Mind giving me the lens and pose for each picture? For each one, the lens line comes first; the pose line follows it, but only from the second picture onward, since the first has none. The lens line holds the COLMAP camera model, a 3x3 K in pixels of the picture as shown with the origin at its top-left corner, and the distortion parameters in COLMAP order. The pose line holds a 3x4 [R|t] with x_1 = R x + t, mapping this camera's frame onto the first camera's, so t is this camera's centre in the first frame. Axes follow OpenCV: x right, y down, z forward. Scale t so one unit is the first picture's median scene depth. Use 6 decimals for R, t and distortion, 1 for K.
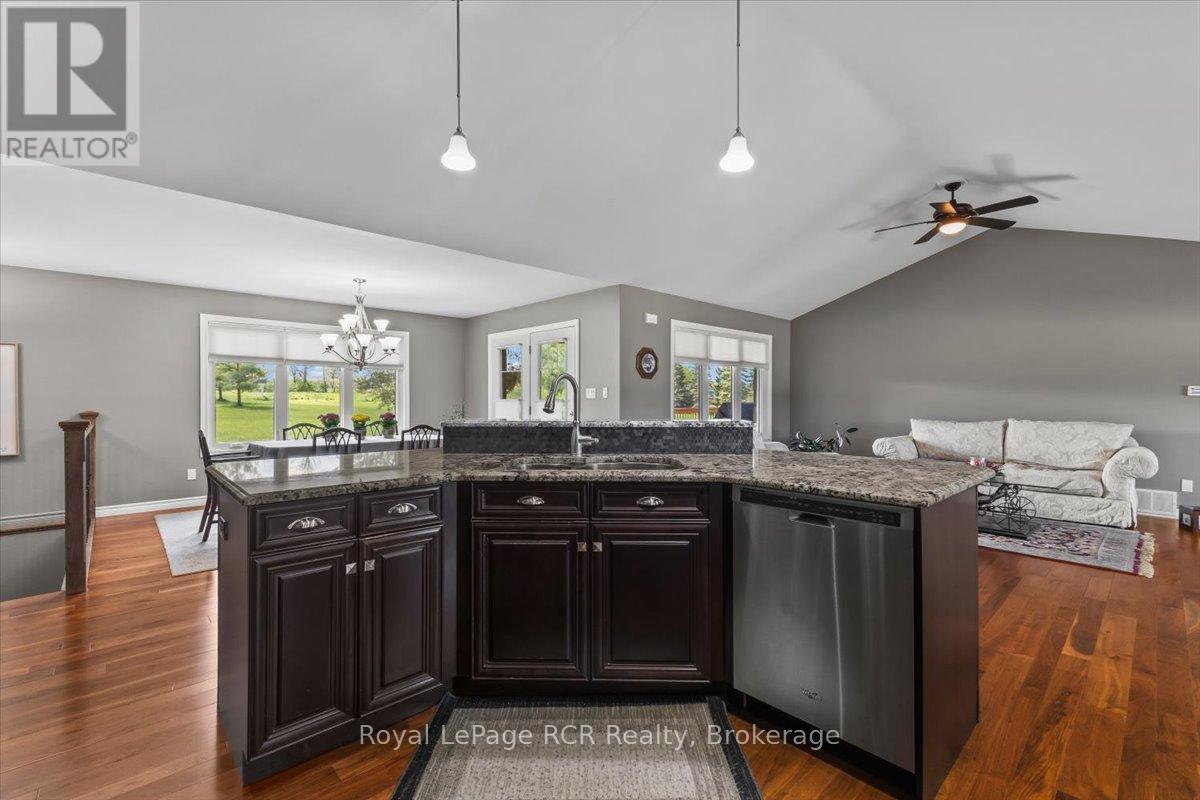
lens RADIAL K [[518.7, 0, 599.5], [0, 518.7, 397.7], [0, 0, 1]] dist [0.002365, 0.000097]
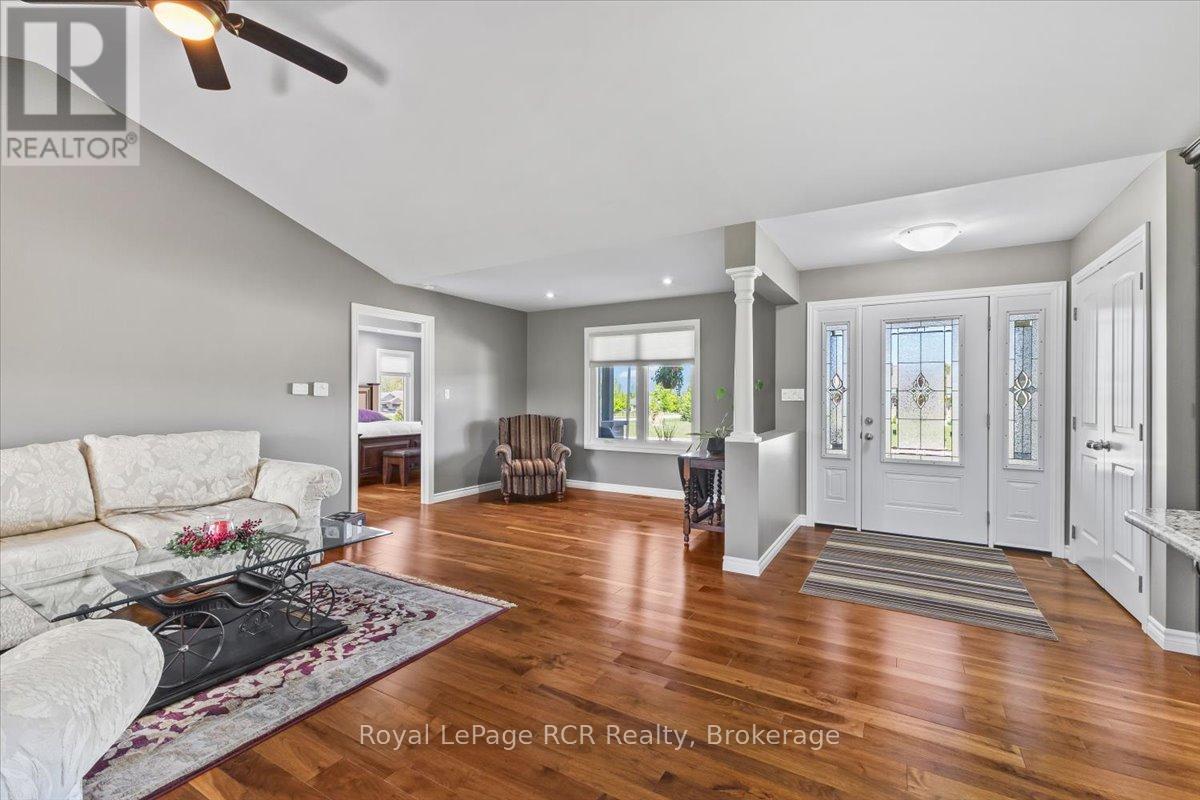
lens RADIAL K [[518.7, 0, 599.8], [0, 518.7, 396.7], [0, 0, 1]] dist [0.002365, 0.000097]
pose [[-0.287558, -0.002761, 0.957759, 0.123631], [-0.003474, 0.999992, 0.001840, -0.003389], [-0.957757, -0.002798, -0.287565, 0.710545]]
